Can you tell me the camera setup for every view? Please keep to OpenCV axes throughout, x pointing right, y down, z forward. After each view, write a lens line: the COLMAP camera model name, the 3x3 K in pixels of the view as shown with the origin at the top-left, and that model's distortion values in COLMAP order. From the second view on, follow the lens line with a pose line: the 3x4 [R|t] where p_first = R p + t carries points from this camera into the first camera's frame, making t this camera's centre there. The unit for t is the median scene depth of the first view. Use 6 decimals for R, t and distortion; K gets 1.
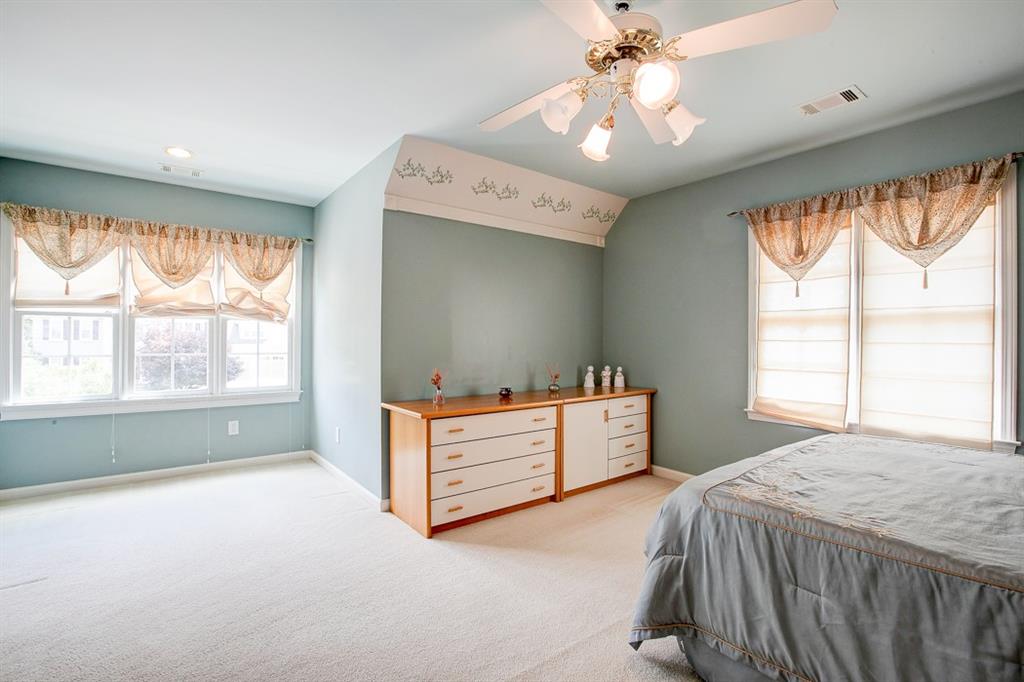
lens RADIAL K [[466.2, 0, 515.4], [0, 466.2, 336.3], [0, 0, 1]] dist [-0.044965, 0.012850]
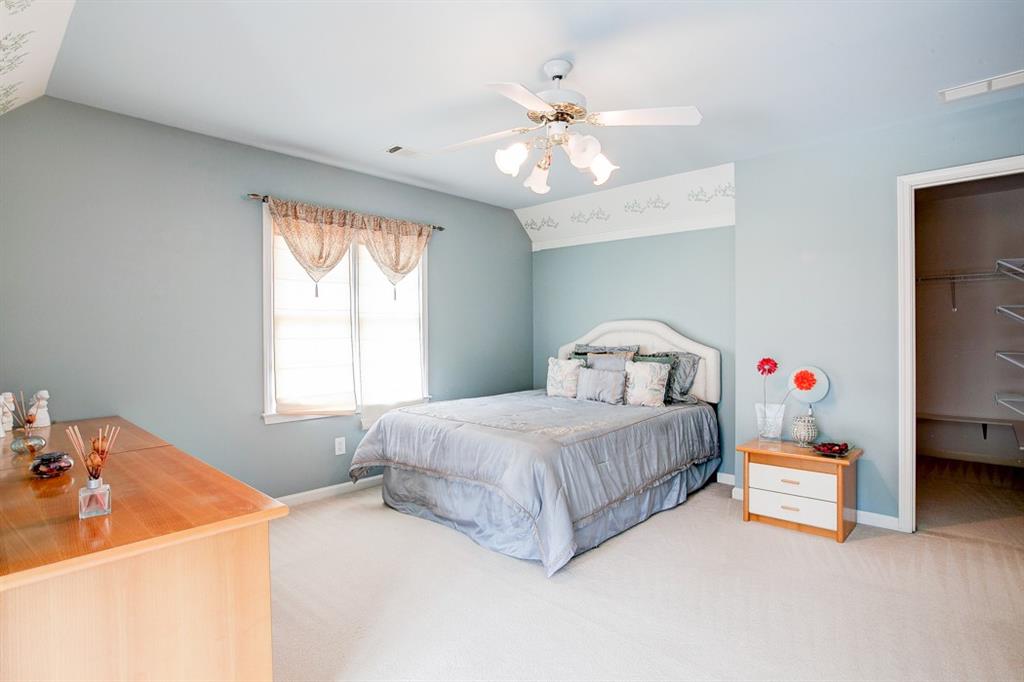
lens RADIAL K [[524.6, 0, 512.0], [0, 524.6, 341.0], [0, 0, 1]] dist [0.000697, 0.000514]
pose [[-0.150424, -0.017705, 0.988463, -0.723463], [0.002851, 0.999828, 0.018343, -0.005866], [-0.988618, 0.005578, -0.150347, 0.807643]]
